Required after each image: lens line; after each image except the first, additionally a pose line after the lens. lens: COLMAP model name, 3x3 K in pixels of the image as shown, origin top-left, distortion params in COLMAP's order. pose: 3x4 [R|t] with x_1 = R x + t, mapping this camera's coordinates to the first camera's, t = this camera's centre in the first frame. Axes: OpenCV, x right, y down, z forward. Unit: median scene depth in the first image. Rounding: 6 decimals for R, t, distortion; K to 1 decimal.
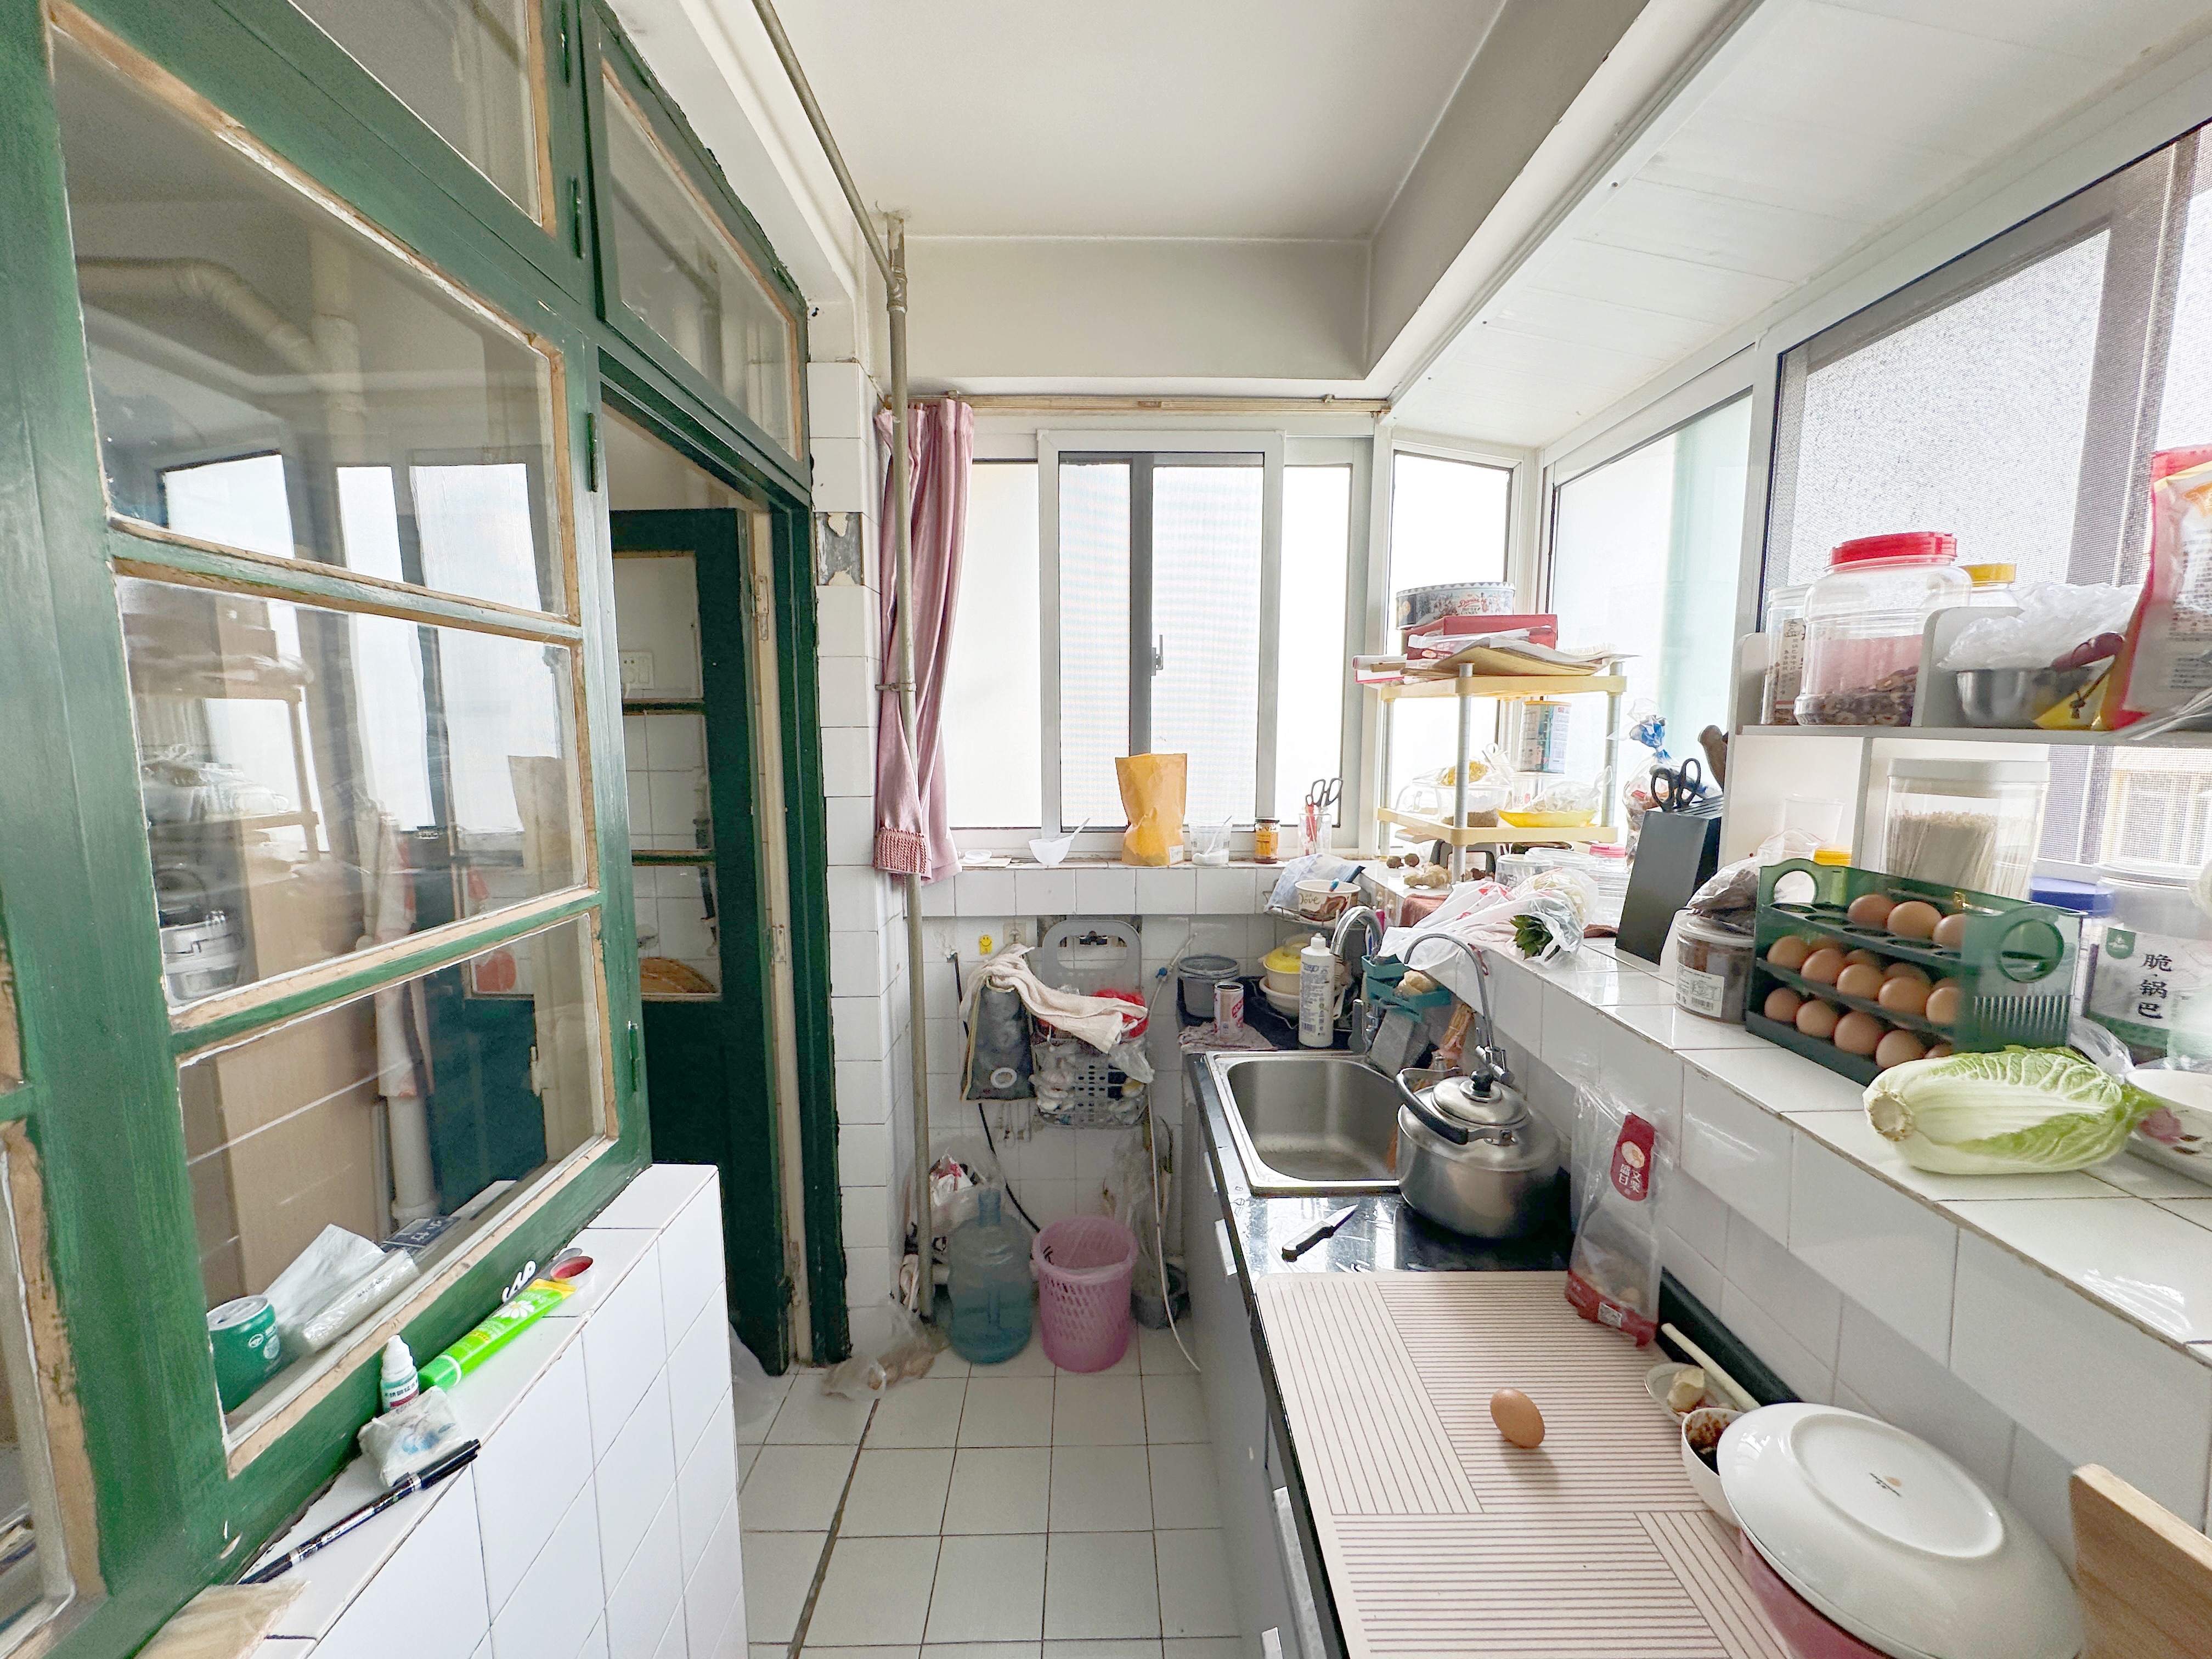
lens RADIAL K [[889.1, 0, 1109.5], [0, 889.1, 829.4], [0, 0, 1]] dist [-0.000170, -0.000041]
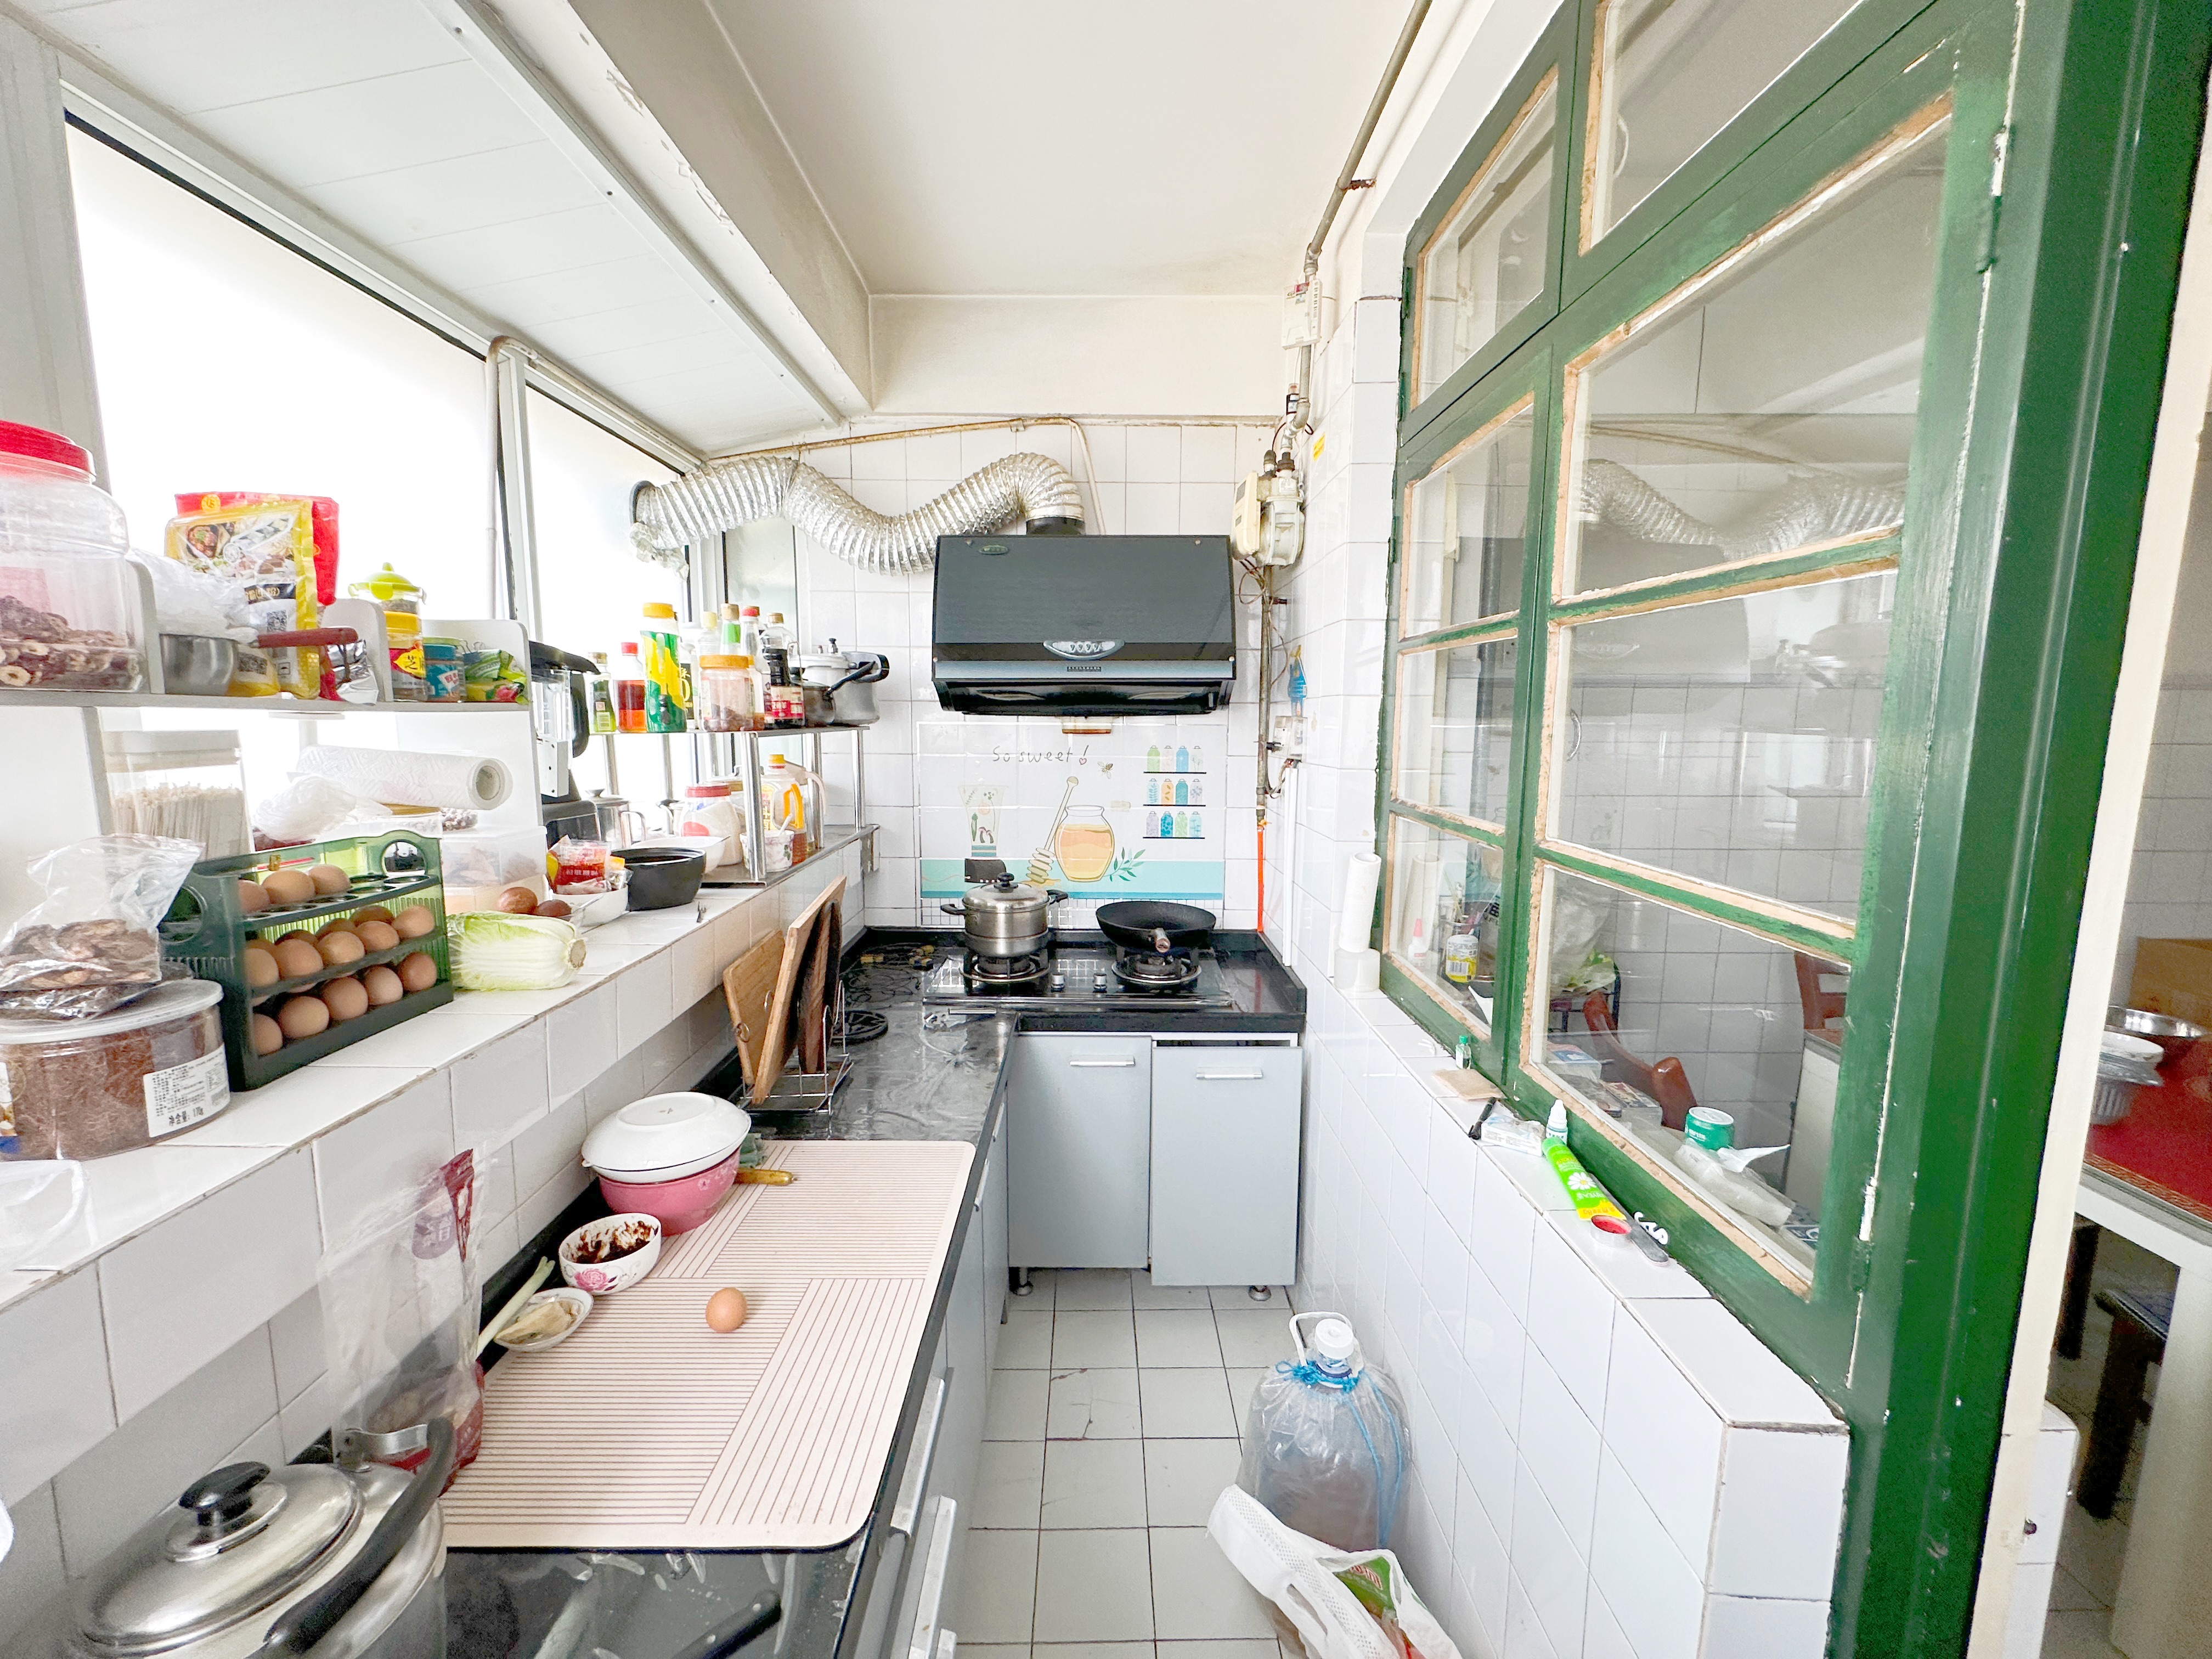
lens RADIAL K [[889.1, 0, 1103.6], [0, 889.1, 827.4], [0, 0, 1]] dist [-0.000170, -0.000041]
pose [[-0.999990, -0.000618, 0.004396, -0.023862], [0.000497, 0.968466, 0.249147, -0.208230], [-0.004412, 0.249146, -0.968456, 1.902877]]
